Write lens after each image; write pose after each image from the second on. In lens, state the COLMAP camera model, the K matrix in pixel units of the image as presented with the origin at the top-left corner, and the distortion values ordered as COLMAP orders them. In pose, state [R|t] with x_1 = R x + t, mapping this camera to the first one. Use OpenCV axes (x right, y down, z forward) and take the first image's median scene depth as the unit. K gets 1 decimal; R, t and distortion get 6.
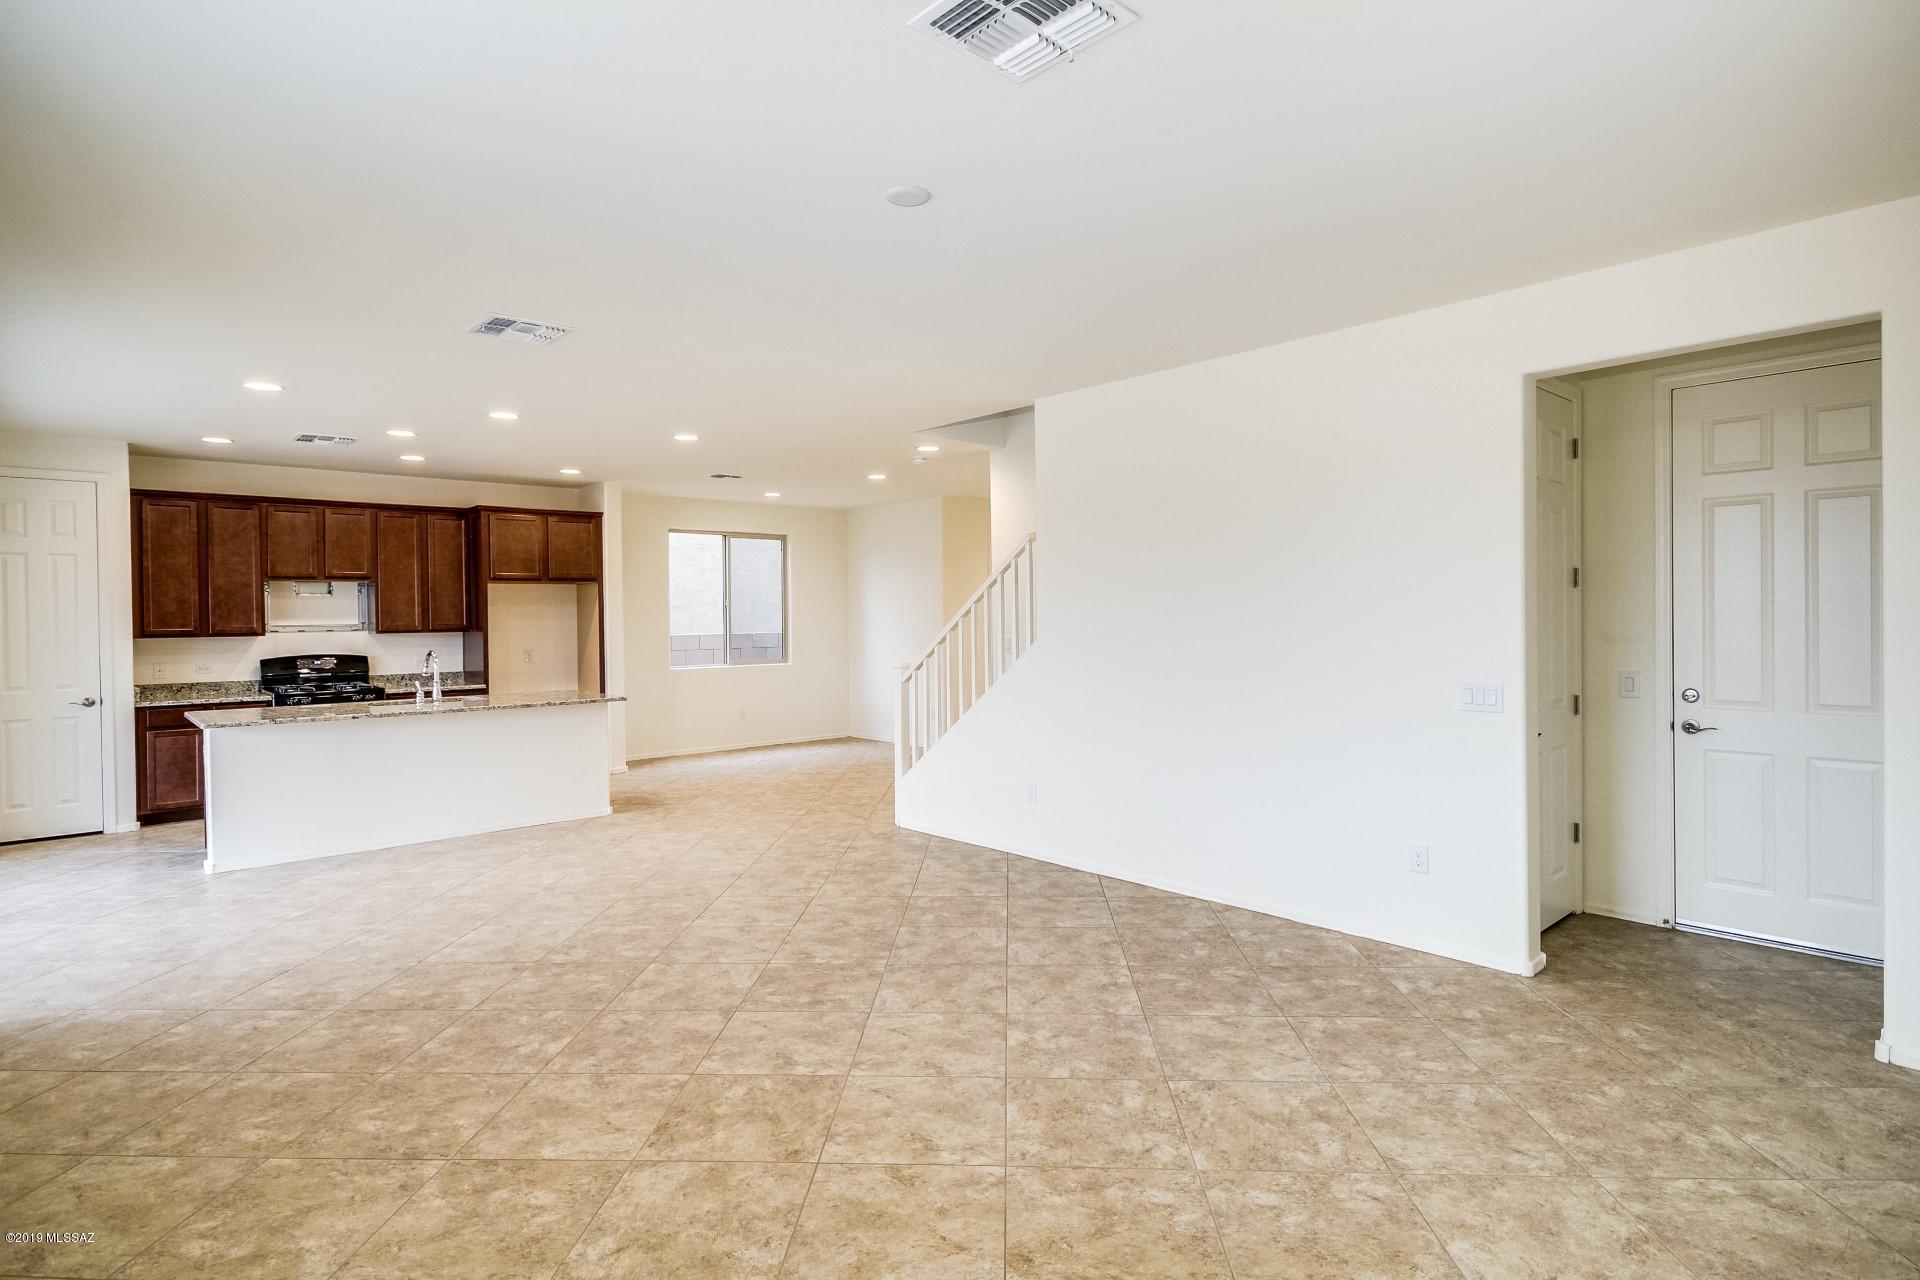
lens RADIAL K [[1030.8, 0, 970.5], [0, 1030.8, 620.7], [0, 0, 1]] dist [0.014458, 0.001180]
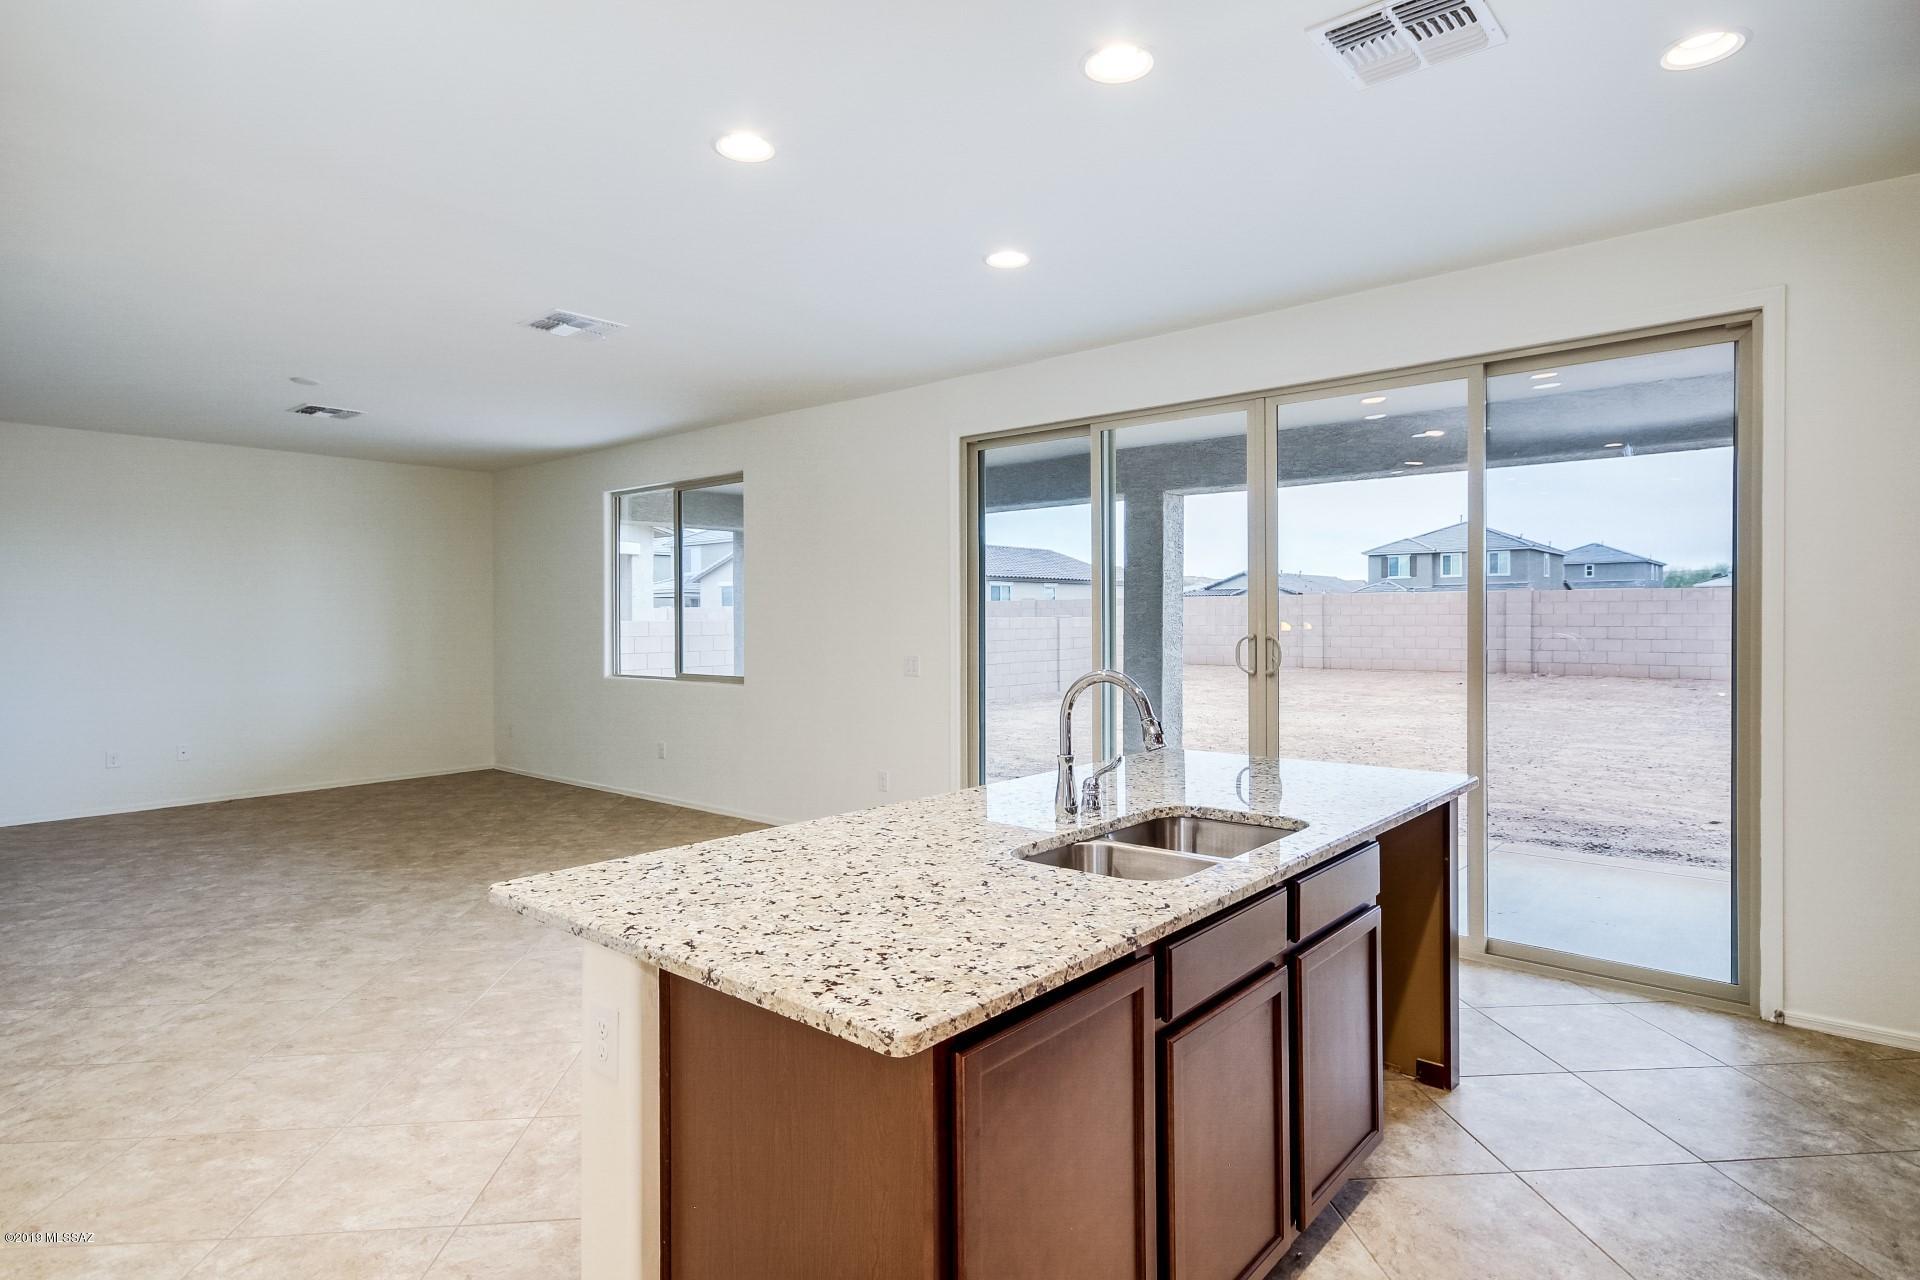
lens RADIAL K [[1008.3, 0, 964.4], [0, 1008.3, 626.3], [0, 0, 1]] dist [0.020763, -0.008118]
pose [[-0.991359, 0.021169, -0.129458, -0.410868], [0.019383, 0.999699, 0.015043, 0.009724], [0.129737, 0.012404, -0.991471, 1.237430]]
